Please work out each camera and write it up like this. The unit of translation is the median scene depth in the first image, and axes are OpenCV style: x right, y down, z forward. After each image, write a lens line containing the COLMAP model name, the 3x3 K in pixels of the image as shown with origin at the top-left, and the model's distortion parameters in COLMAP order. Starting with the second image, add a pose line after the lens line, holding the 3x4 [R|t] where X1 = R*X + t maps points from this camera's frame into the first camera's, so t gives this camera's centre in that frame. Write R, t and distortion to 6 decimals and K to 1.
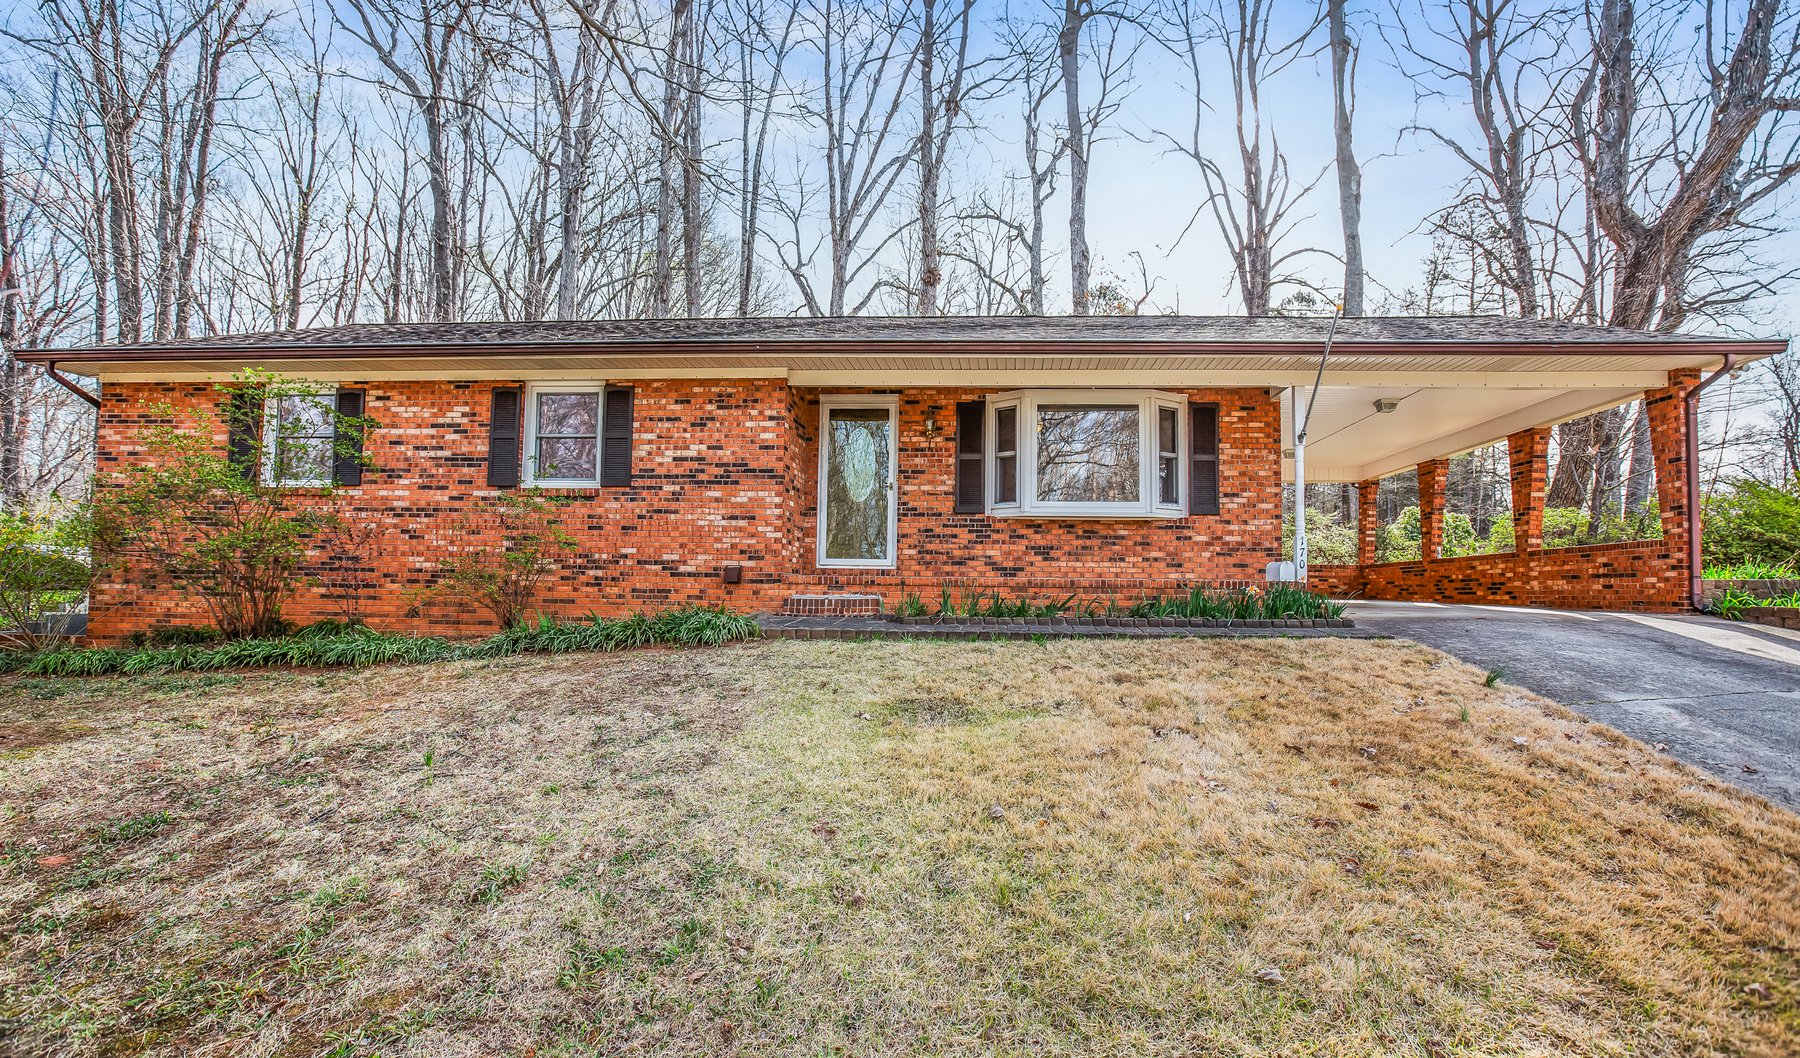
lens RADIAL K [[845.2, 0, 925.2], [0, 845.2, 559.6], [0, 0, 1]] dist [-0.031561, 0.003567]
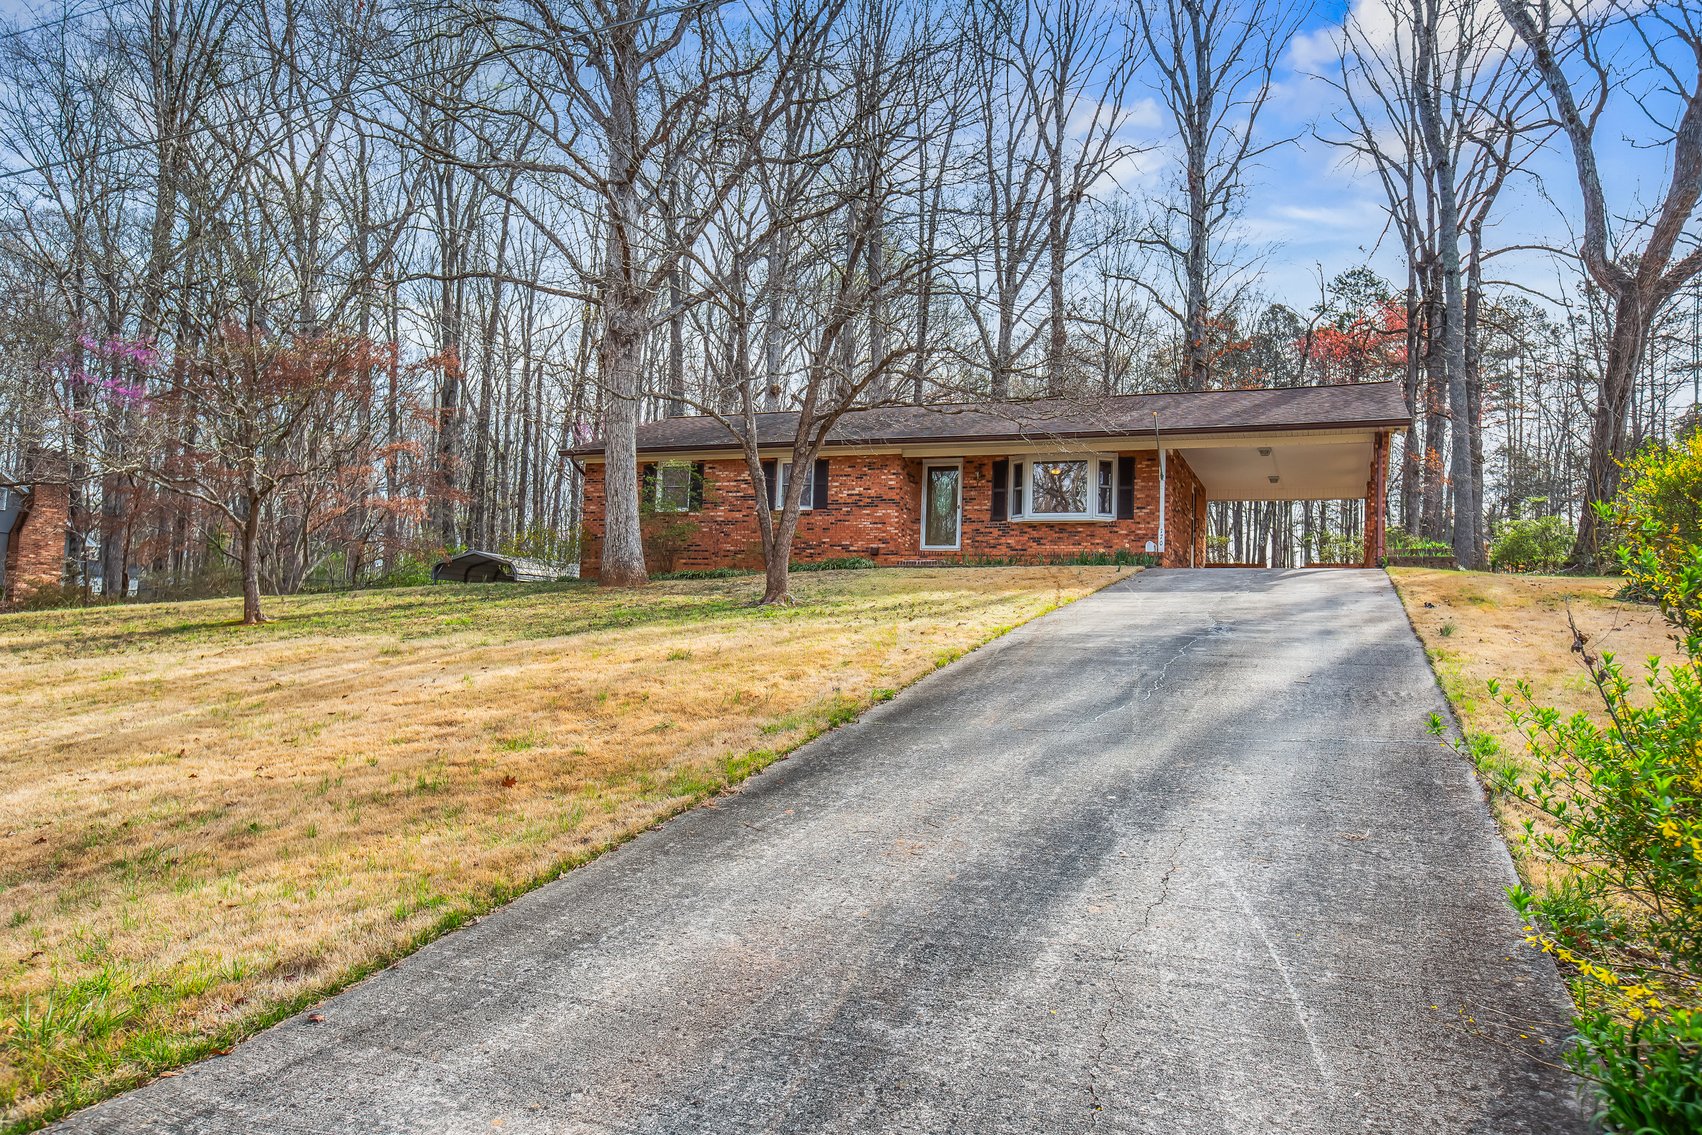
lens RADIAL K [[1227.5, 0, 853.8], [0, 1227.5, 571.8], [0, 0, 1]] dist [0.056630, 0.000659]
pose [[0.954367, -0.002336, -0.298626, 0.566890], [-0.010997, 0.999016, -0.042961, 0.181743], [0.298433, 0.044285, 0.953403, -1.710672]]
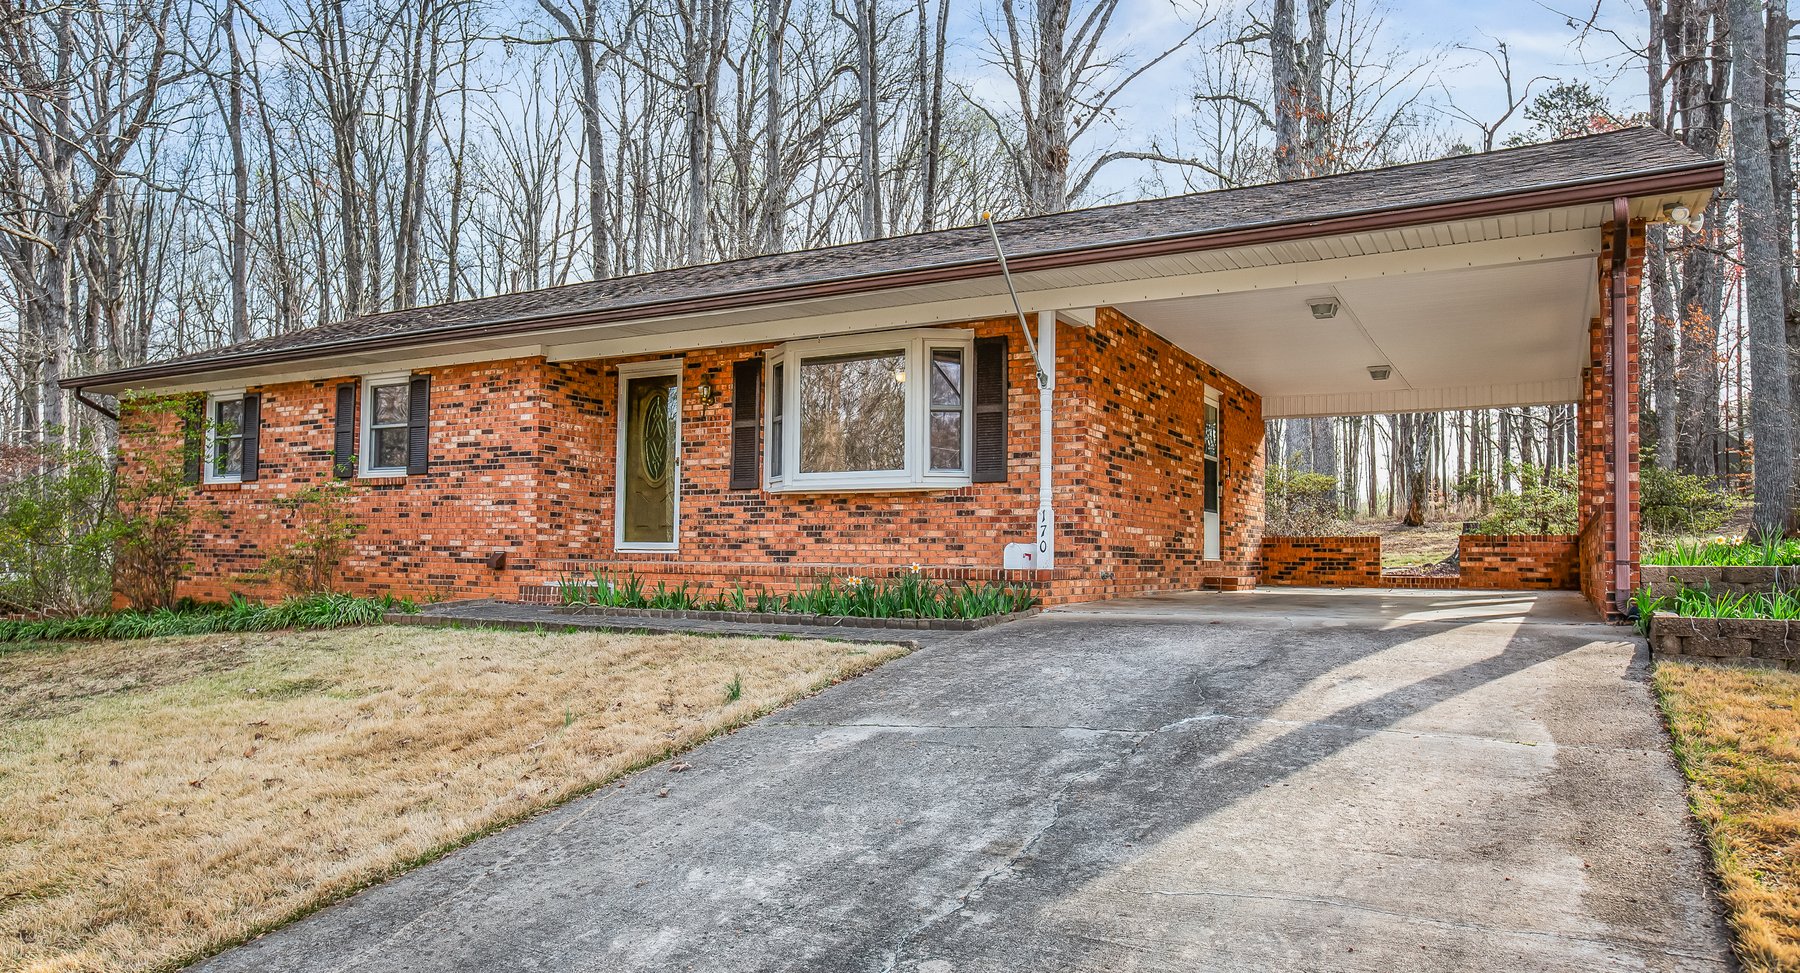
lens RADIAL K [[1150.8, 0, 890.2], [0, 1150.8, 547.5], [0, 0, 1]] dist [0.002528, -0.003478]
pose [[0.894731, -0.006628, -0.446556, 0.725719], [0.012614, 0.999866, 0.010433, -0.005269], [0.446427, -0.014967, 0.894695, 0.005146]]
